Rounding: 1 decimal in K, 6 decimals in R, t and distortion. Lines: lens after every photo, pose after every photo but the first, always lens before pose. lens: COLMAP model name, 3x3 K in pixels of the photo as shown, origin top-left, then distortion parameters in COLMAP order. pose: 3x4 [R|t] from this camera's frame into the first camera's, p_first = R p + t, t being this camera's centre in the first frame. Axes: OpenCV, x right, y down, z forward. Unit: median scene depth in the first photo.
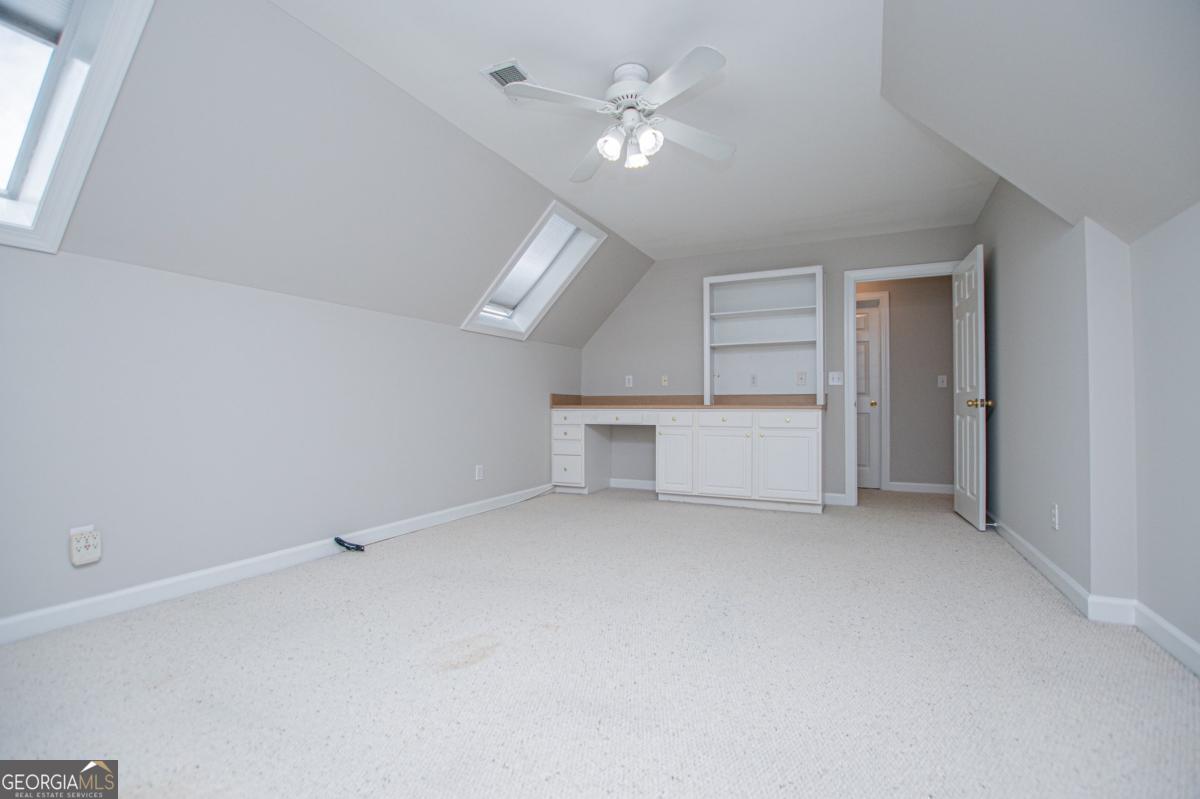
lens RADIAL K [[542.9, 0, 603.5], [0, 542.9, 404.4], [0, 0, 1]] dist [-0.002610, 0.001358]
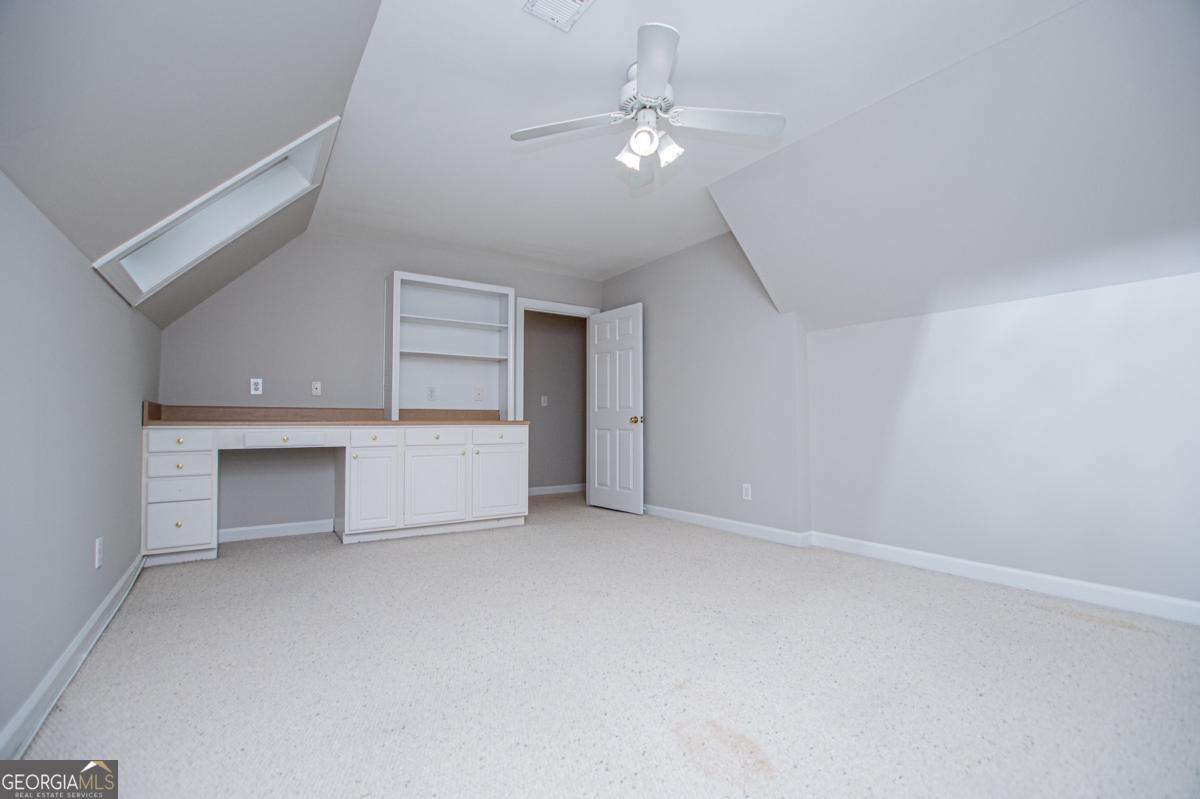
lens RADIAL K [[542.9, 0, 603.5], [0, 542.9, 404.4], [0, 0, 1]] dist [-0.002610, 0.001358]
pose [[0.504768, 0.031863, 0.862667, -0.376504], [0.002466, 0.999261, -0.038351, 0.009314], [-0.863251, 0.021486, 0.504317, 0.294829]]
